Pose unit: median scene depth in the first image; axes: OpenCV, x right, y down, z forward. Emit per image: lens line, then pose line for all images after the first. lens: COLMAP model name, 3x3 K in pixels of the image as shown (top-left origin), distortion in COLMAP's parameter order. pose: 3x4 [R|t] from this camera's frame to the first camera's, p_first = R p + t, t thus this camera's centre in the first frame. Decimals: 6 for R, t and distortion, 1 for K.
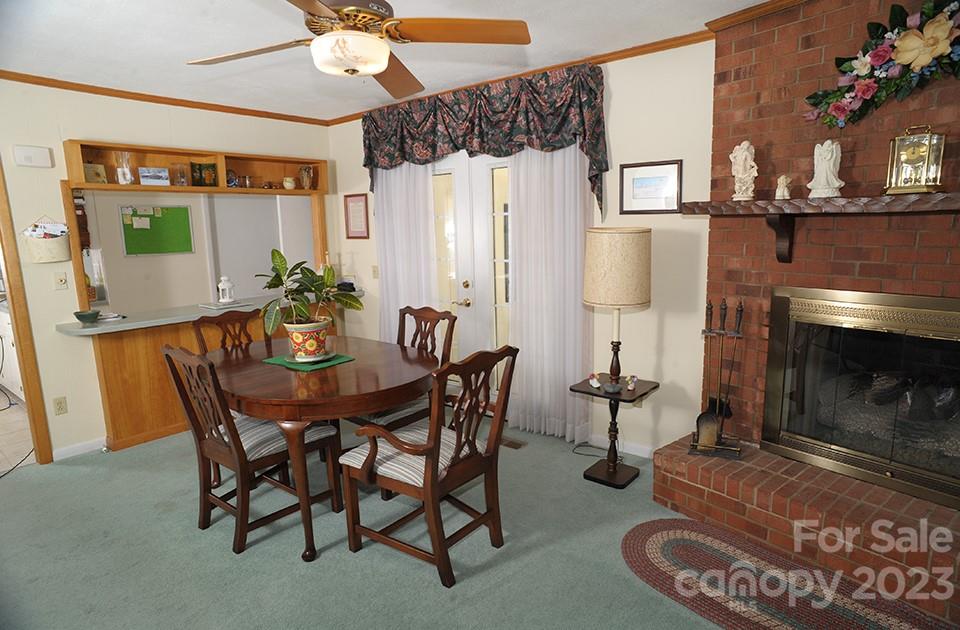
lens RADIAL K [[524.5, 0, 488.9], [0, 524.5, 314.3], [0, 0, 1]] dist [-0.095466, 0.058878]
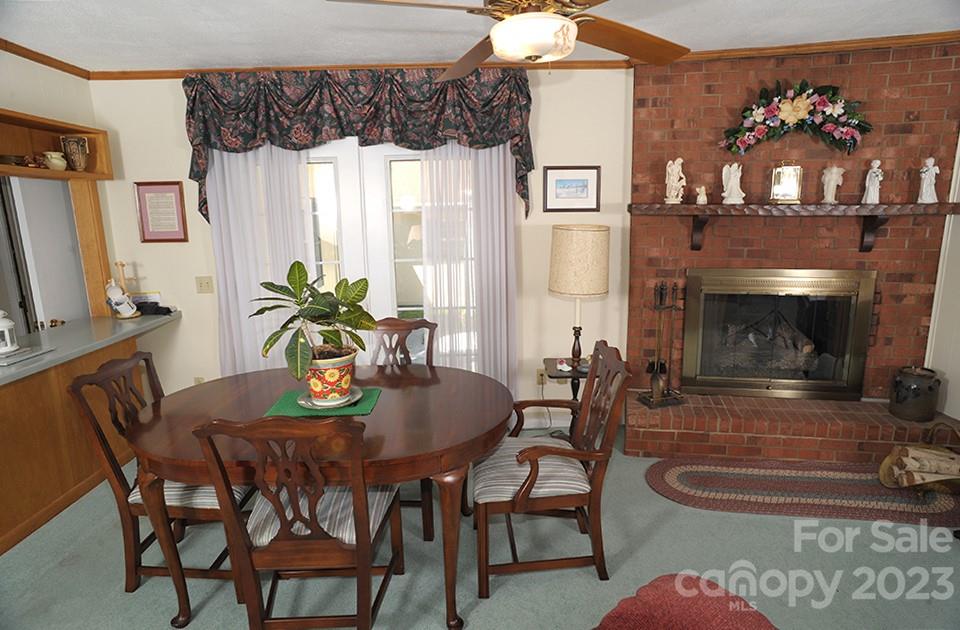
lens RADIAL K [[546.1, 0, 480.0], [0, 546.1, 315.0], [0, 0, 1]] dist [-0.102194, 0.073869]
pose [[0.774726, -0.117155, 0.621349, -0.597082], [0.106086, 0.992839, 0.054926, -0.056139], [-0.623334, 0.023364, 0.781607, 0.203295]]
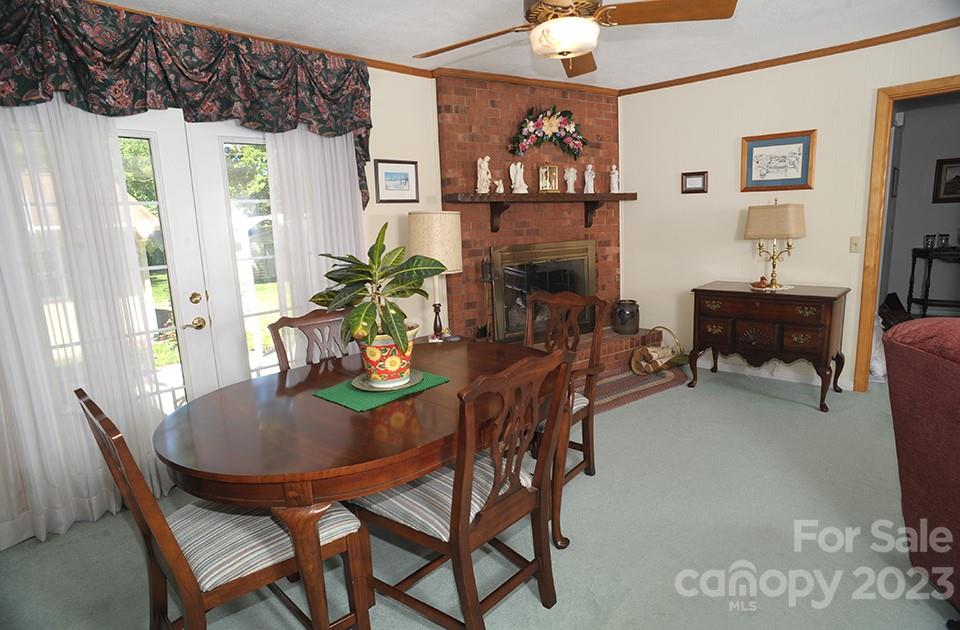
lens RADIAL K [[546.1, 0, 480.0], [0, 546.1, 315.0], [0, 0, 1]] dist [-0.102194, 0.073869]
pose [[0.095681, -0.152829, 0.983610, -0.946581], [0.206192, 0.969754, 0.130619, -0.064882], [-0.973822, 0.190315, 0.124299, 0.697077]]
